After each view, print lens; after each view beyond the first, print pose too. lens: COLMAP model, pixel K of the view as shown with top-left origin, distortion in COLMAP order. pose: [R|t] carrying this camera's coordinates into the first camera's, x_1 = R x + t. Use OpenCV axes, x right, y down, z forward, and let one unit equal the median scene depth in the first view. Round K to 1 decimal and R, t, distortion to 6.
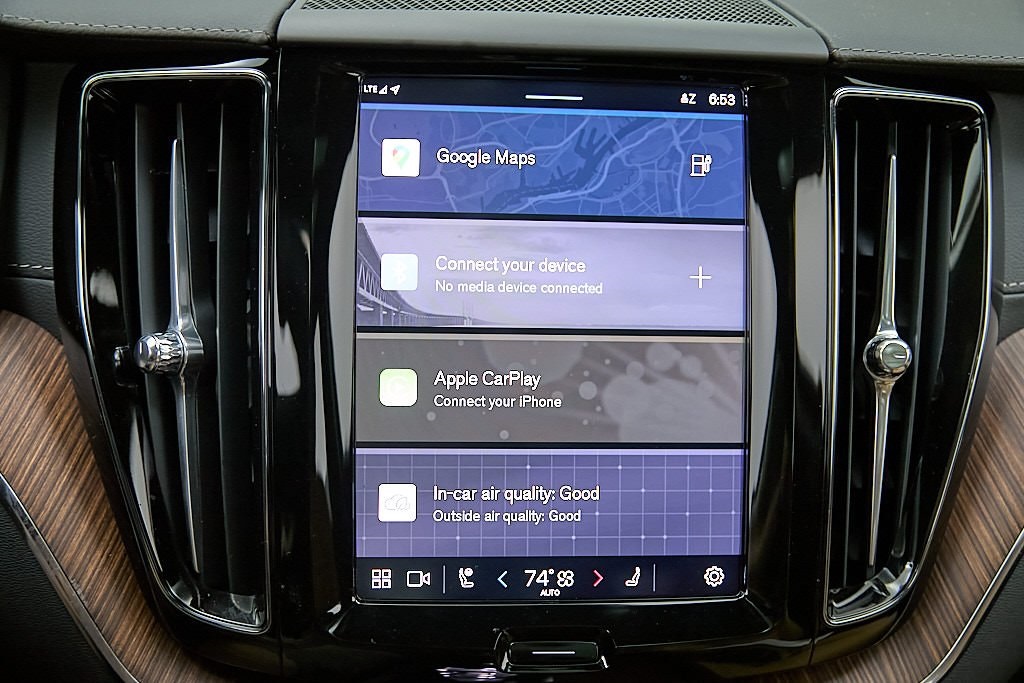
lens RADIAL K [[1199.2, 0, 512.0], [0, 1199.2, 341.5], [0, 0, 1]] dist [-0.075196, 0.002798]
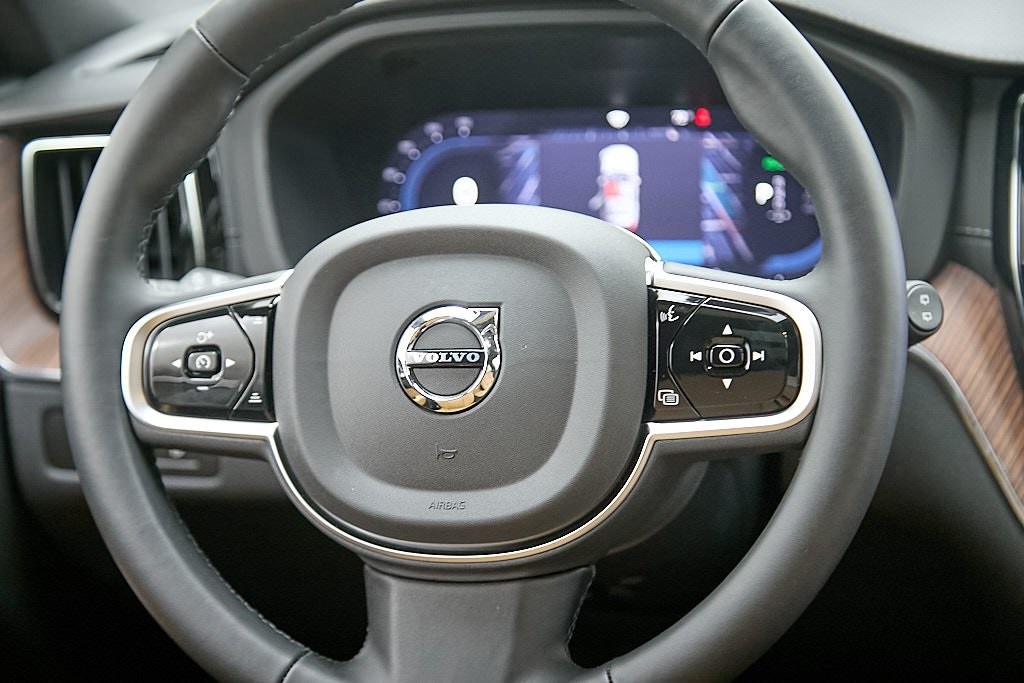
lens RADIAL K [[2130.4, 0, 512.0], [0, 2130.4, 341.5], [0, 0, 1]] dist [-0.003553, 0.099466]
pose [[0.886573, 0.041538, -0.460719, 0.257805], [-0.037527, 0.999136, 0.017867, 0.039918], [0.461063, 0.001449, 0.887366, -1.426441]]
